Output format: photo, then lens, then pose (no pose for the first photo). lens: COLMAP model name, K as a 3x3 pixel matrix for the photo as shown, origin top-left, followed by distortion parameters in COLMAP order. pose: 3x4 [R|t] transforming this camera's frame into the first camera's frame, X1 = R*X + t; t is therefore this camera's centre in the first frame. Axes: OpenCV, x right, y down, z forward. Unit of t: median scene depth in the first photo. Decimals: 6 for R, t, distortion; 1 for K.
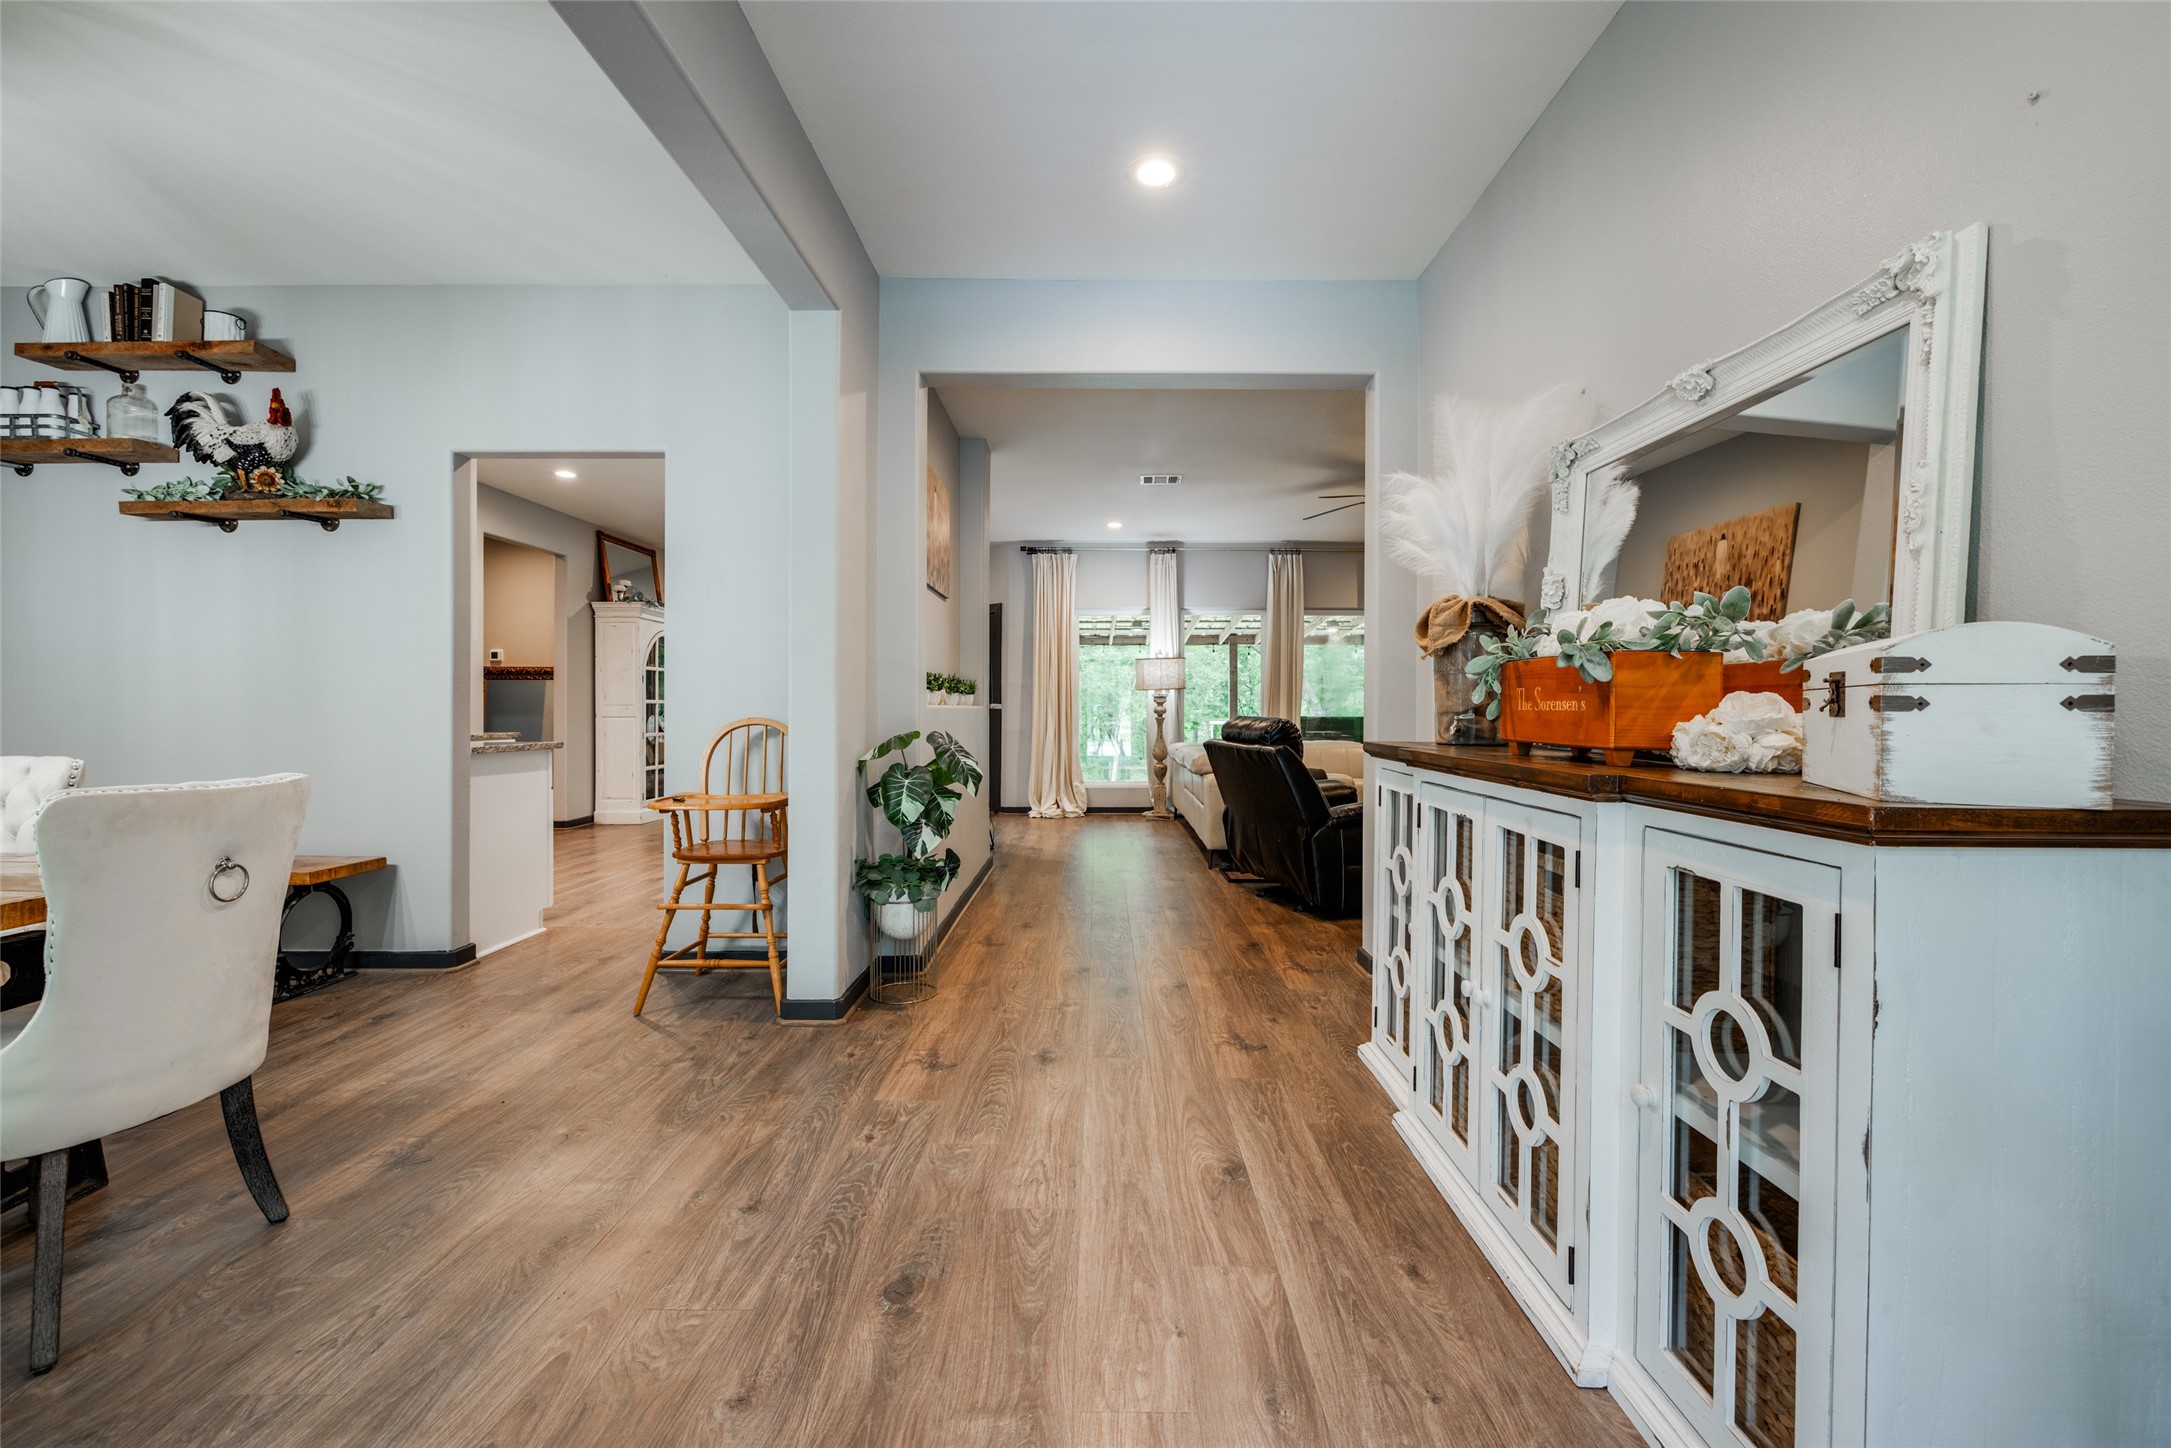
lens RADIAL K [[913.3, 0, 1083.1], [0, 913.3, 718.5], [0, 0, 1]] dist [-0.000848, -0.000065]
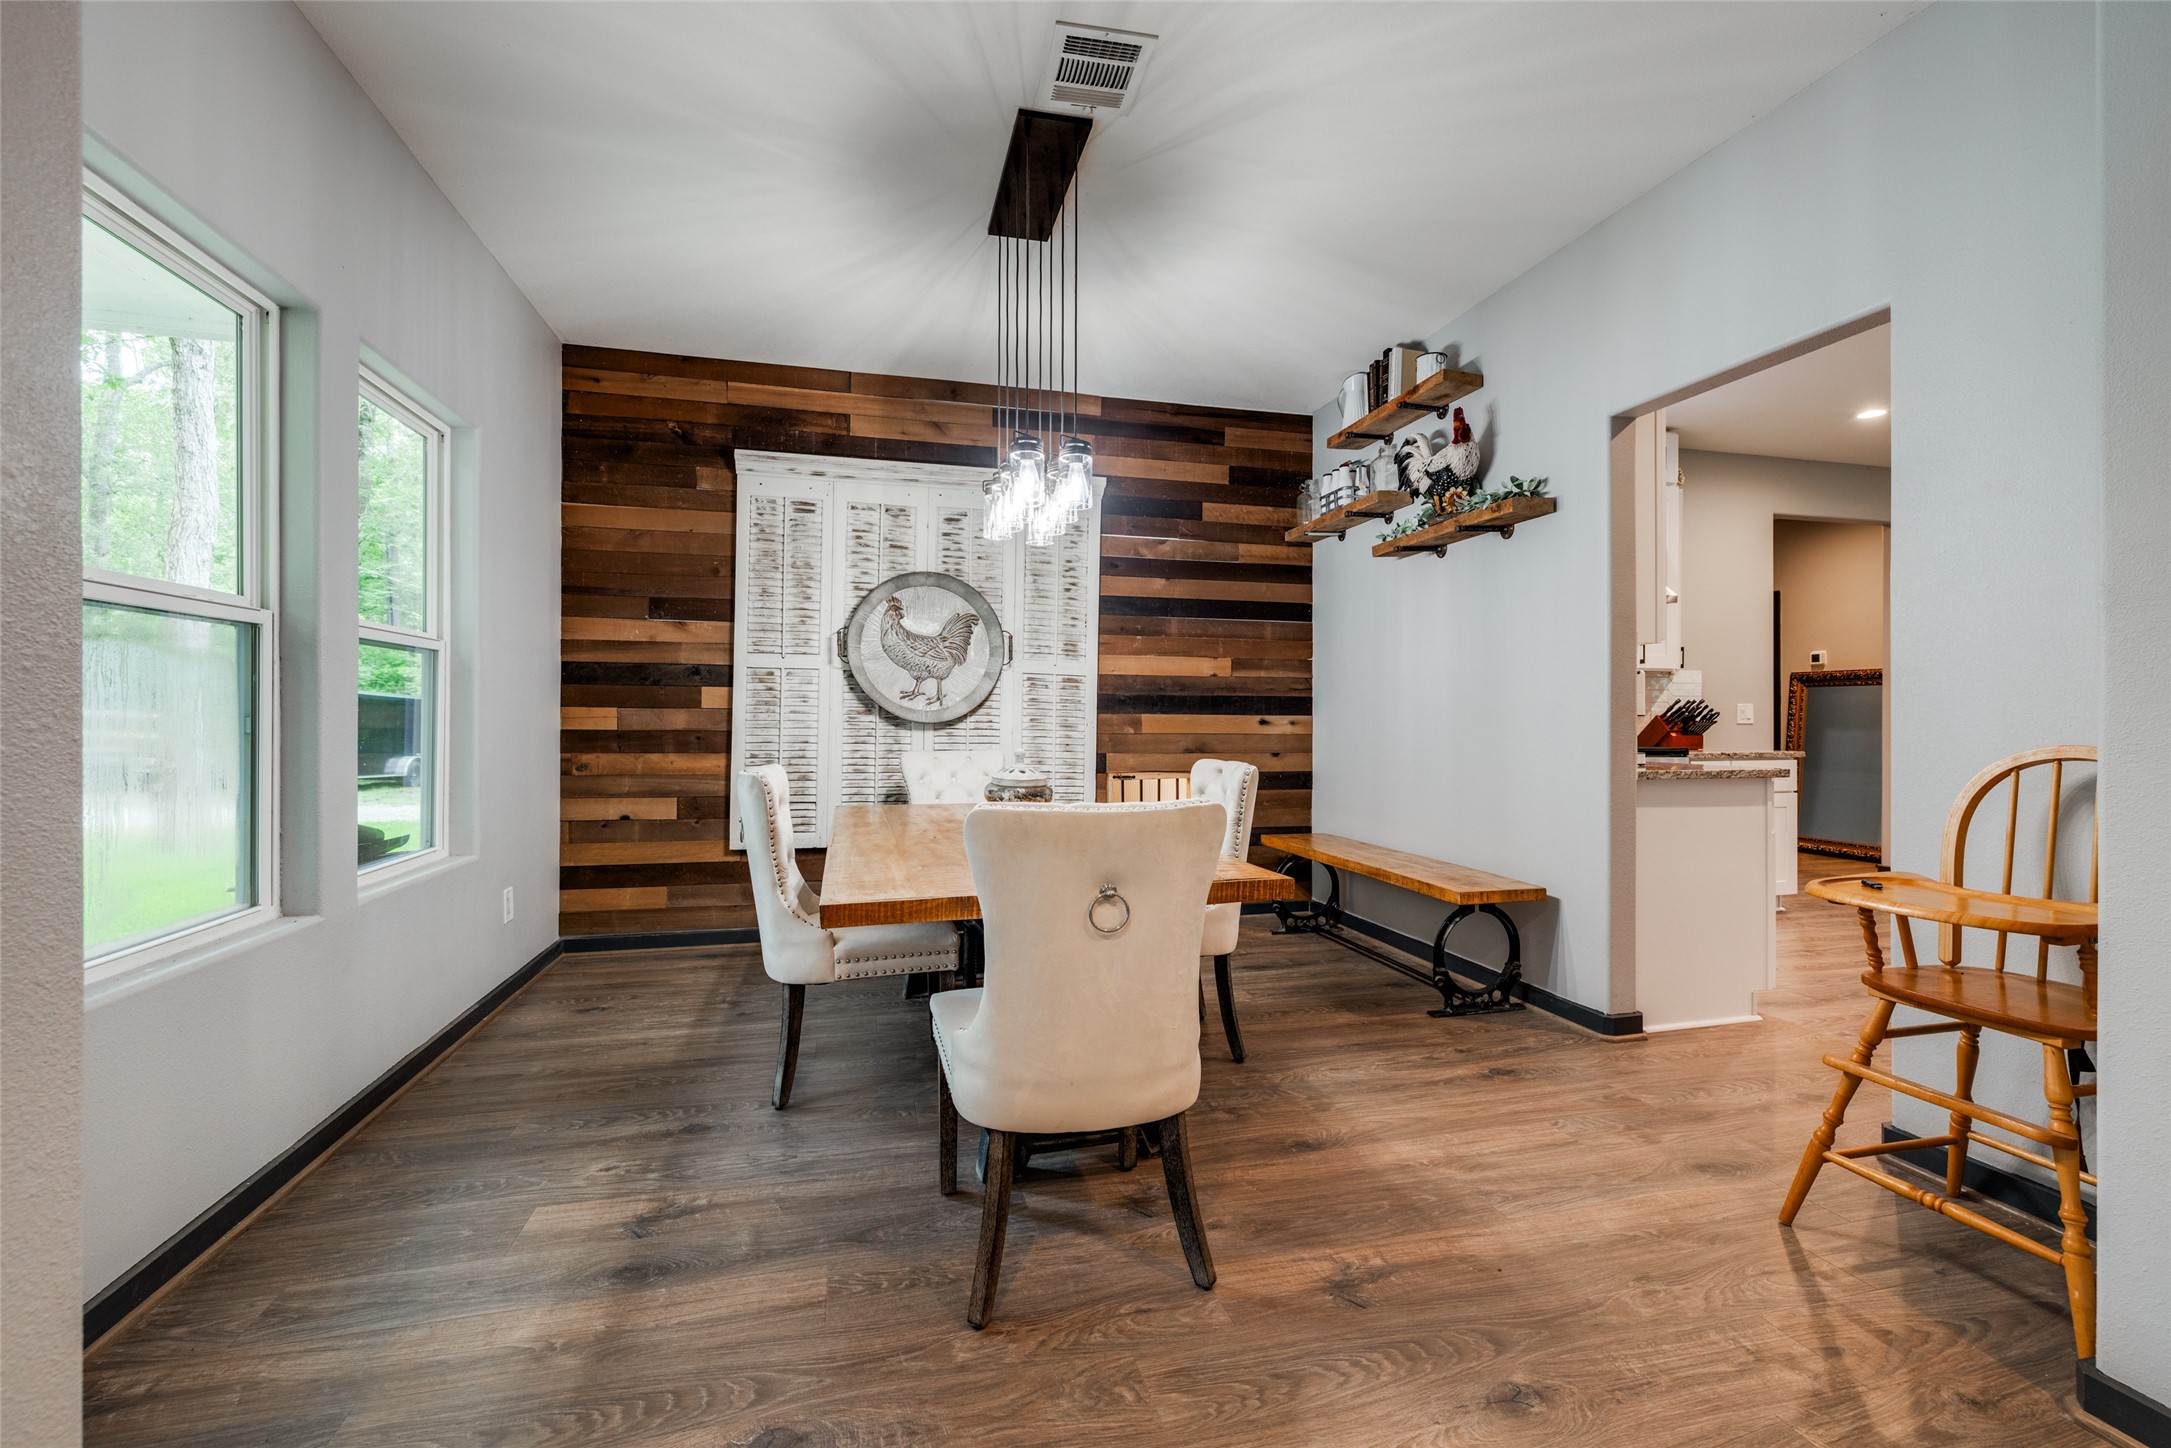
lens RADIAL K [[913.3, 0, 1086.1], [0, 913.3, 712.5], [0, 0, 1]] dist [-0.000848, -0.000065]
pose [[0.262647, -0.004050, -0.964883, -0.013549], [-0.012981, 0.999886, -0.007730, -0.009311], [0.964805, 0.014555, 0.262565, 0.337303]]
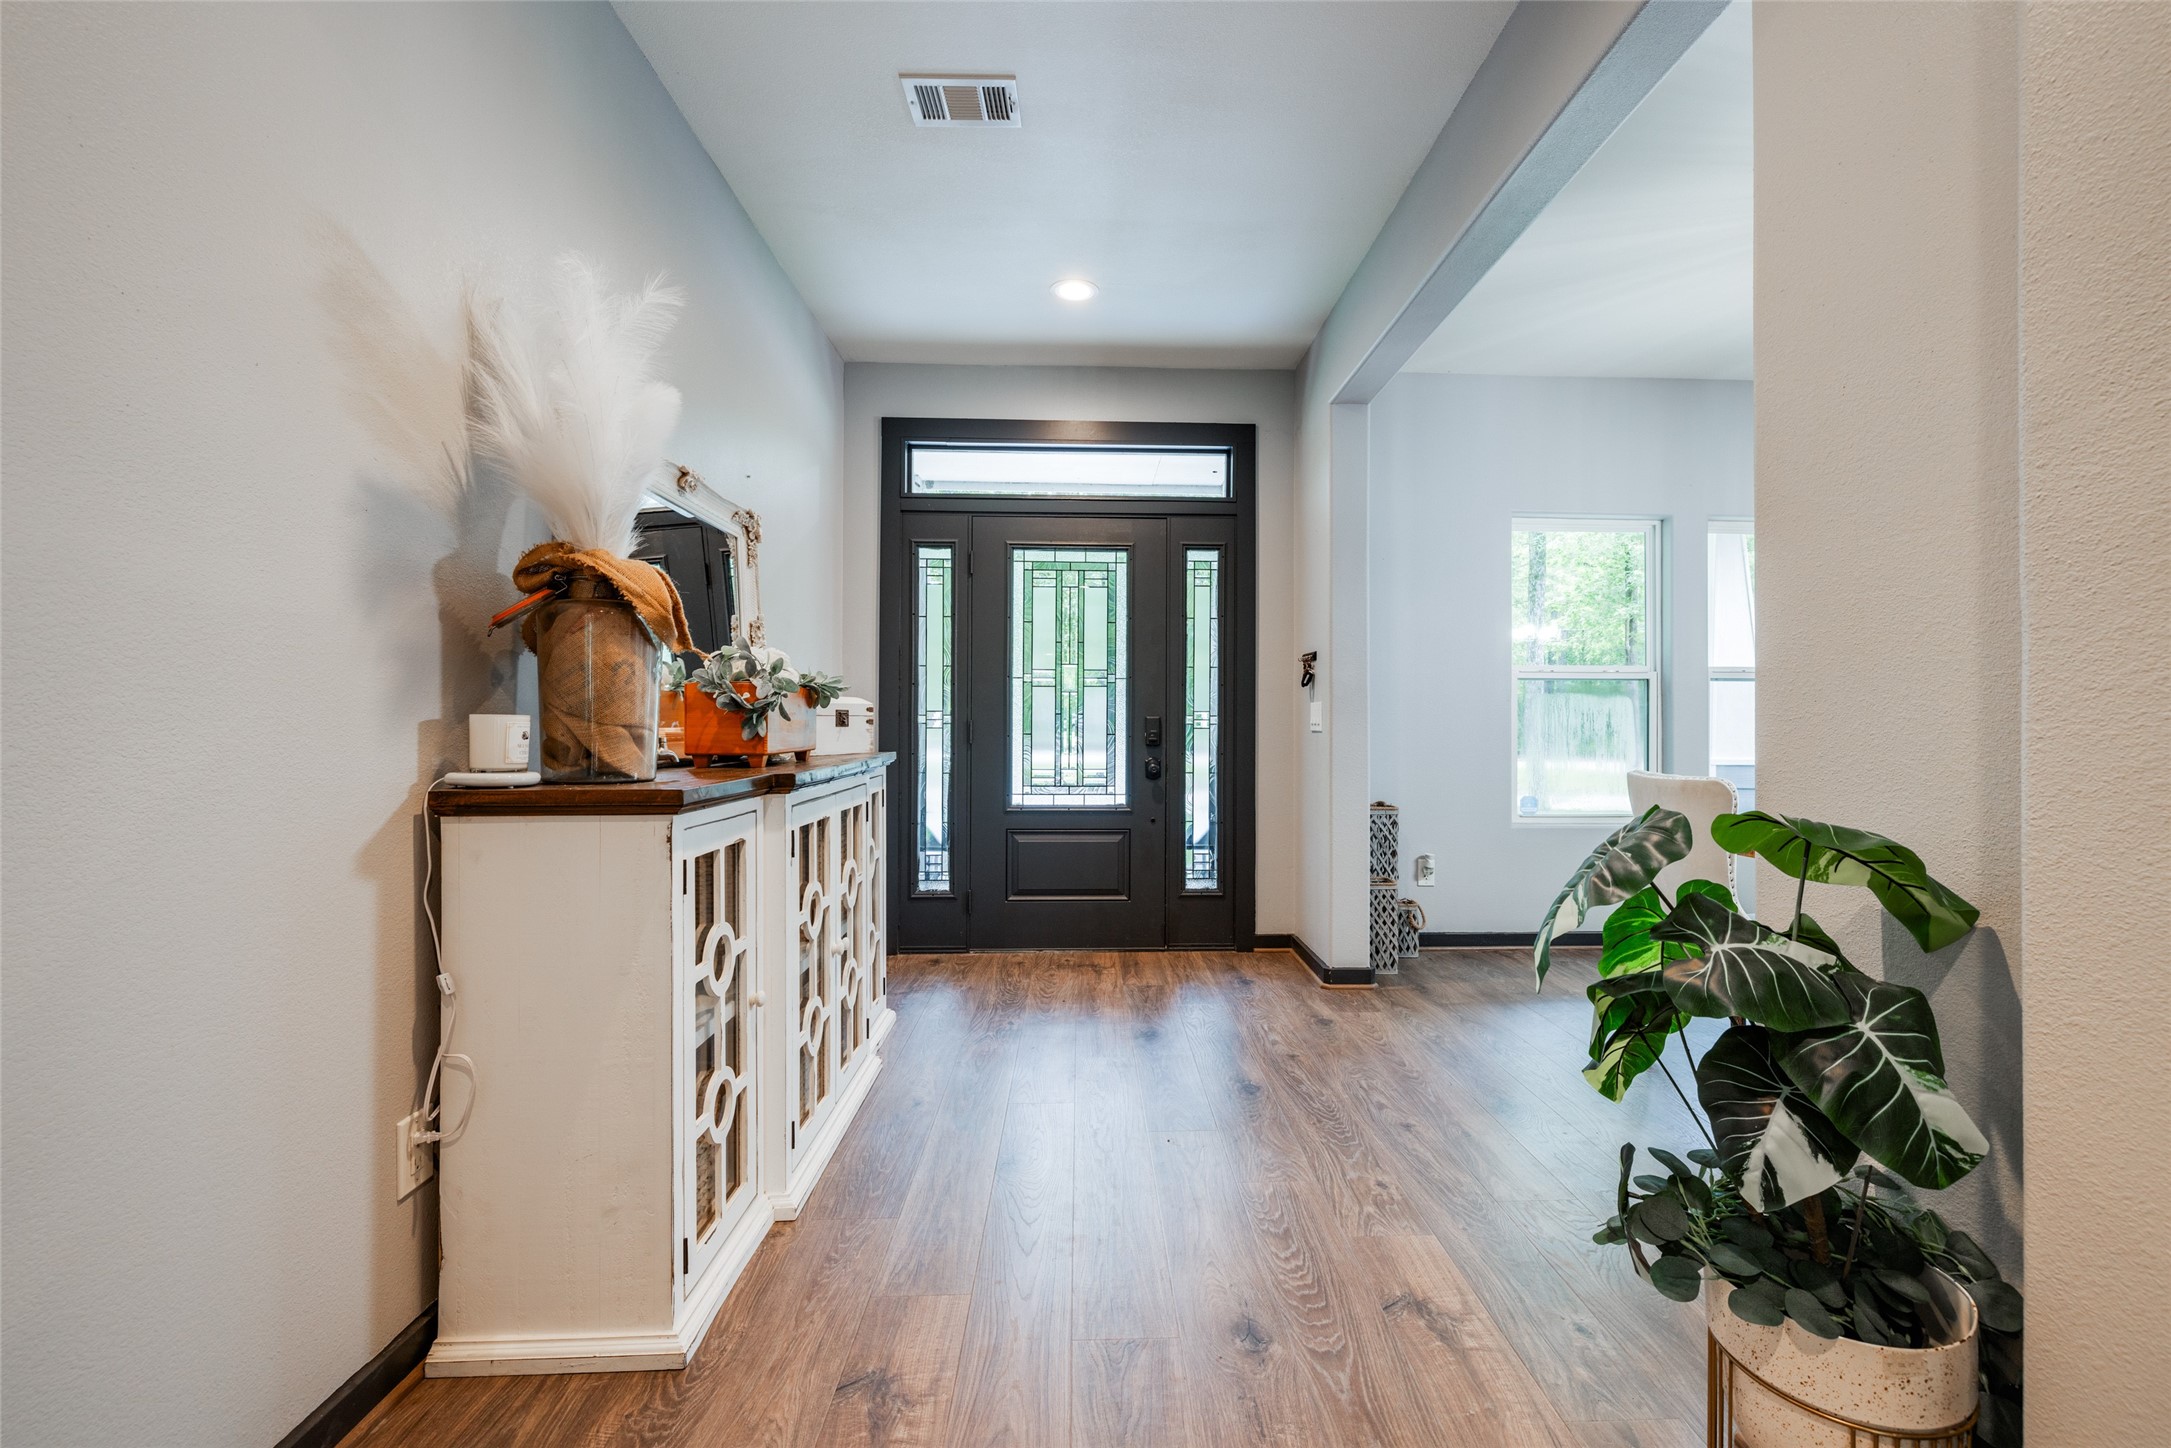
lens RADIAL K [[913.3, 0, 1090.1], [0, 913.3, 729.7], [0, 0, 1]] dist [-0.000848, -0.000065]
pose [[-0.999842, -0.000405, -0.017799, 0.058088], [-0.000599, 0.999941, 0.010885, -0.017958], [0.017793, 0.010894, -0.999782, 1.281168]]
